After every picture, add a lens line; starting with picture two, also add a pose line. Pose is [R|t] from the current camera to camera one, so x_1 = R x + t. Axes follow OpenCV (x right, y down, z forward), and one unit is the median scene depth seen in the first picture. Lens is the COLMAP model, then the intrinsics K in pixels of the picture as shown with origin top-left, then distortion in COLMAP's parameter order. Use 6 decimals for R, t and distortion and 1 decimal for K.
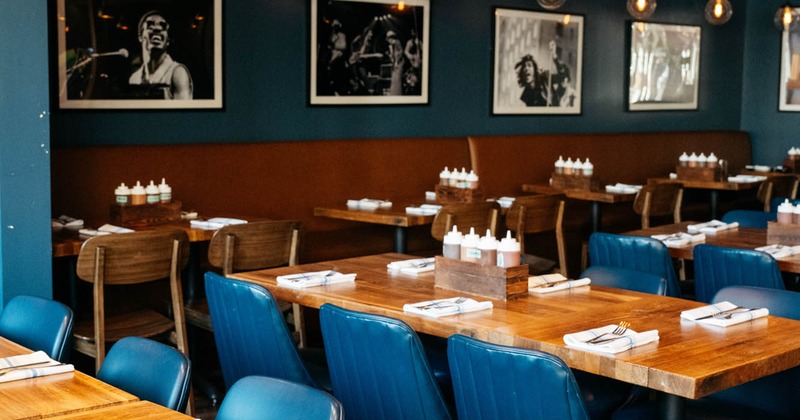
lens RADIAL K [[1037.5, 0, 400.0], [0, 1037.5, 210.0], [0, 0, 1]] dist [-0.004729, -0.010787]
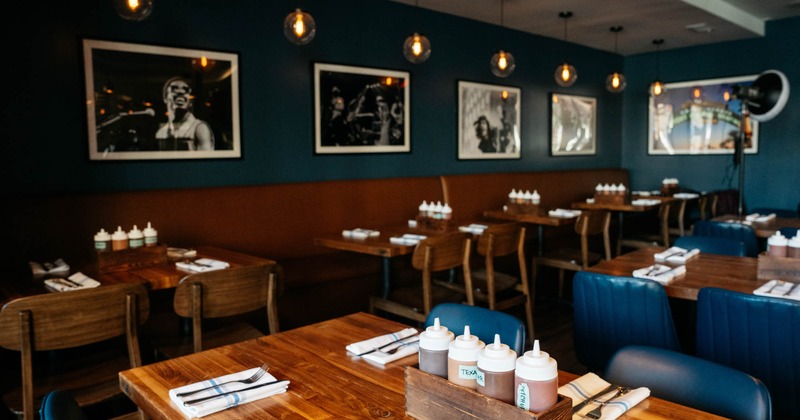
lens RADIAL K [[562.5, 0, 399.3], [0, 562.5, 201.0], [0, 0, 1]] dist [-0.048339, 0.000327]
pose [[0.999706, -0.023999, -0.003466, 0.017736], [0.023884, 0.999260, -0.030136, -0.022664], [0.004187, 0.030044, 0.999540, 0.349840]]
